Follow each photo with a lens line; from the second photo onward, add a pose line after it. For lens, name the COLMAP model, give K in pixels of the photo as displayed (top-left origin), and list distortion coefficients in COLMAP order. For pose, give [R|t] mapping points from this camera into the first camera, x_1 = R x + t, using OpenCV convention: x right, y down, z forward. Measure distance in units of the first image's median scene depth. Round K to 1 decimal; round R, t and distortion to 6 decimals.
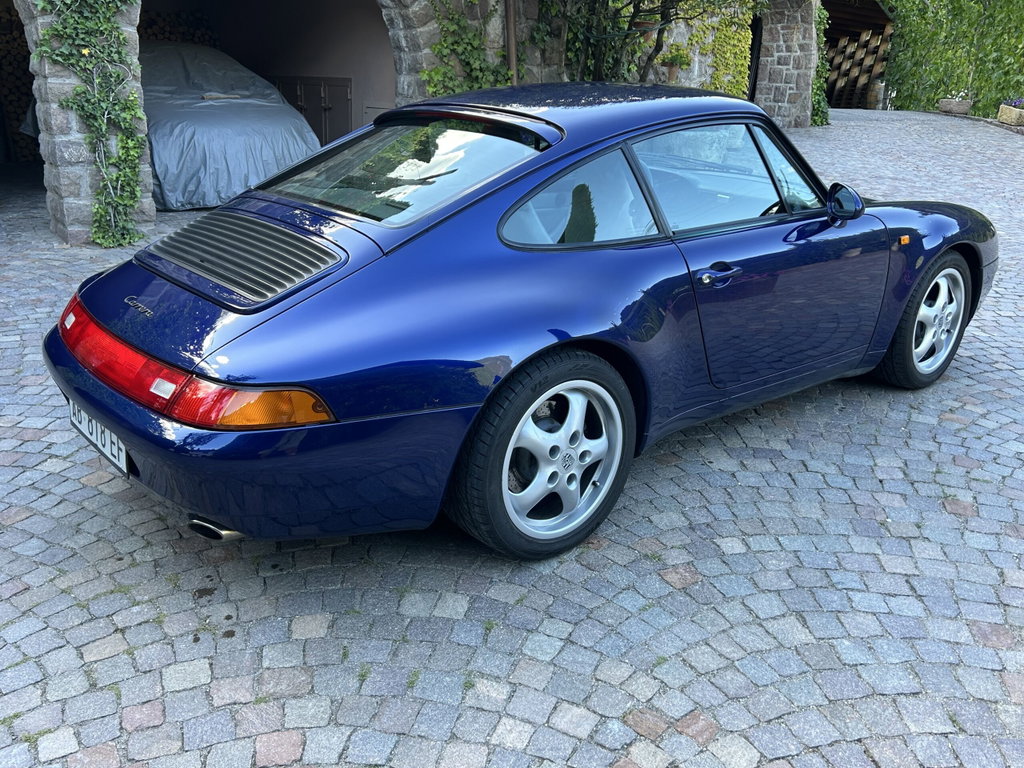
lens RADIAL K [[905.3, 0, 514.0], [0, 905.3, 383.7], [0, 0, 1]] dist [0.020336, 0.004196]
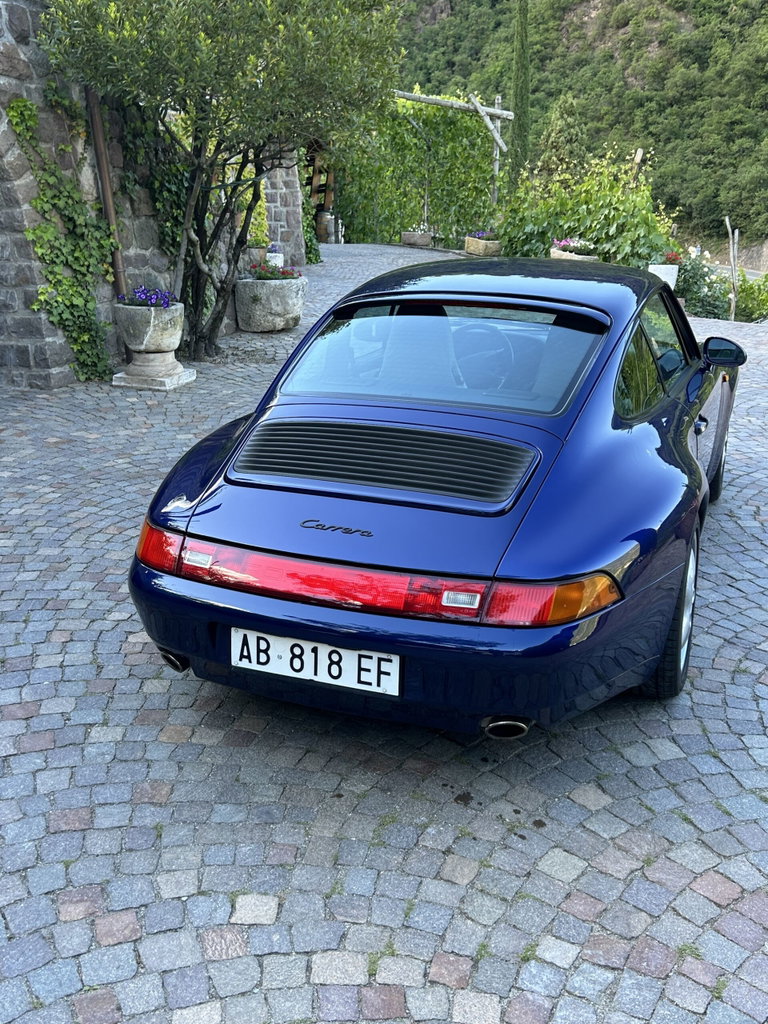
lens RADIAL K [[1023.4, 0, 384.3], [0, 1023.4, 515.9], [0, 0, 1]] dist [0.001644, 0.000000]
pose [[0.884514, -0.153597, 0.440503, -0.251968], [0.167173, 0.985894, 0.008090, -0.028611], [-0.435532, 0.066484, 0.897715, 0.005709]]
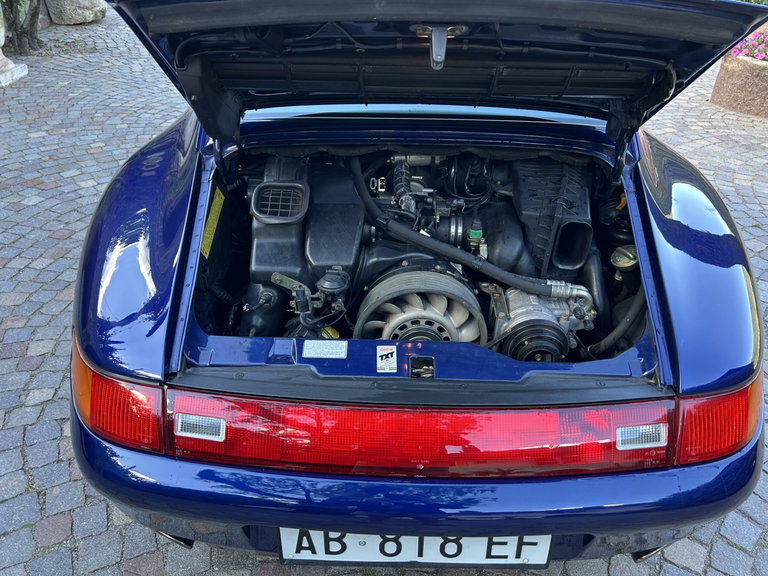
lens RADIAL K [[584.7, 0, 383.2], [0, 584.7, 288.9], [0, 0, 1]] dist [-0.016507, -0.009941]
pose [[0.656624, -0.410530, 0.632701, -0.199594], [0.248740, 0.909821, 0.332196, -0.078089], [-0.712021, -0.060750, 0.699525, 0.225756]]
